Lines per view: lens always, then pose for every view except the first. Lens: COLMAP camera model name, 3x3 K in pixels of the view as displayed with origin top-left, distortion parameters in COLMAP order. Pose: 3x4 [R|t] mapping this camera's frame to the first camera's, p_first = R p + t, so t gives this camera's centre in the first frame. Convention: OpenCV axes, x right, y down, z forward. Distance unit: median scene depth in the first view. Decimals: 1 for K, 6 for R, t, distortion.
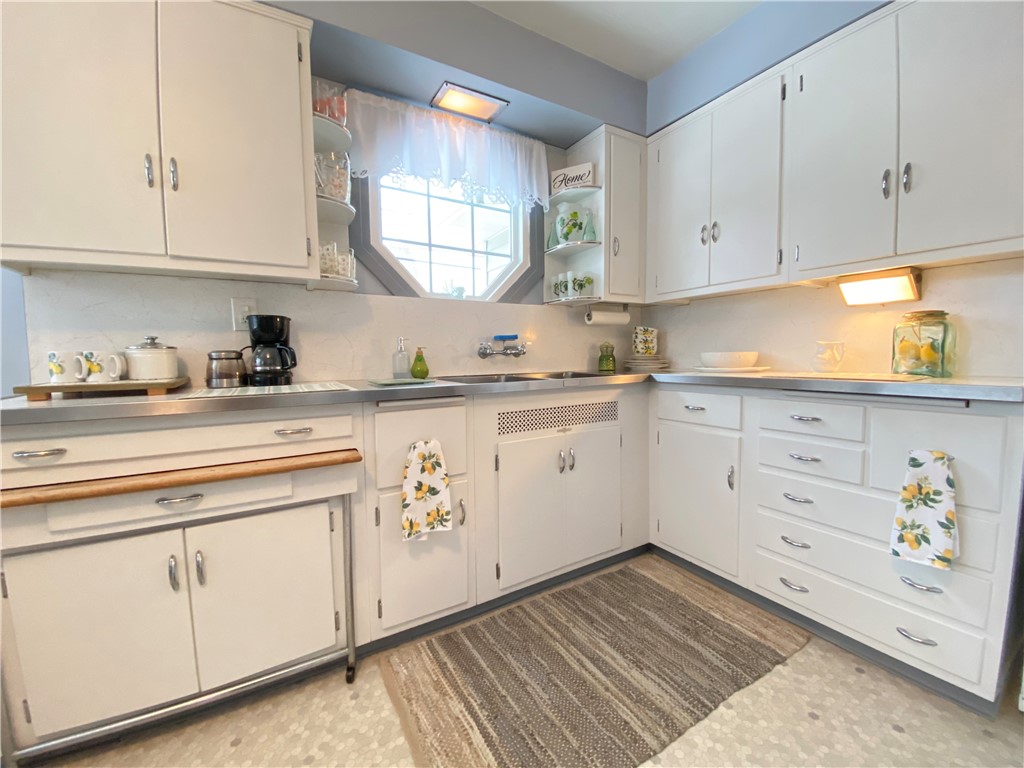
lens RADIAL K [[412.5, 0, 515.1], [0, 412.5, 384.5], [0, 0, 1]] dist [0.010417, -0.015441]
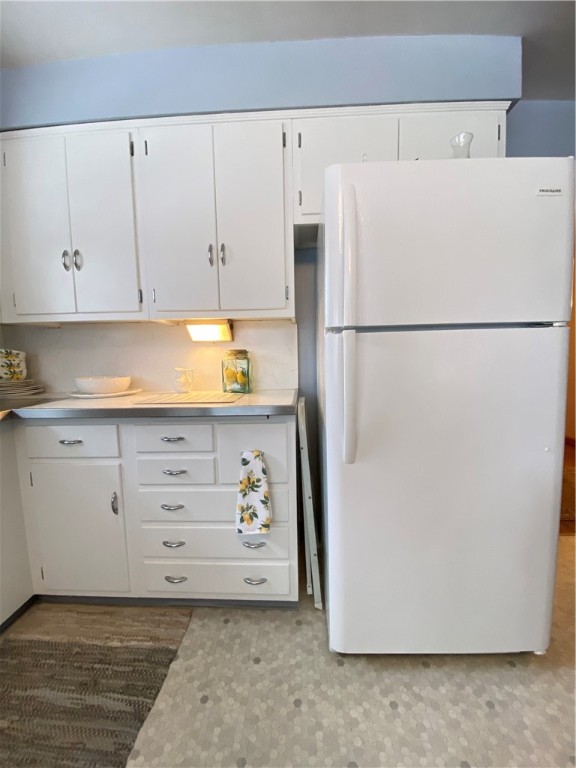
lens RADIAL K [[309.4, 0, 283.5], [0, 309.4, 383.4], [0, 0, 1]] dist [0.010417, -0.015441]
pose [[0.560654, -0.070846, 0.825014, 0.139587], [0.069719, 0.996834, 0.038222, -0.074653], [-0.825110, 0.036089, 0.563818, 0.202378]]
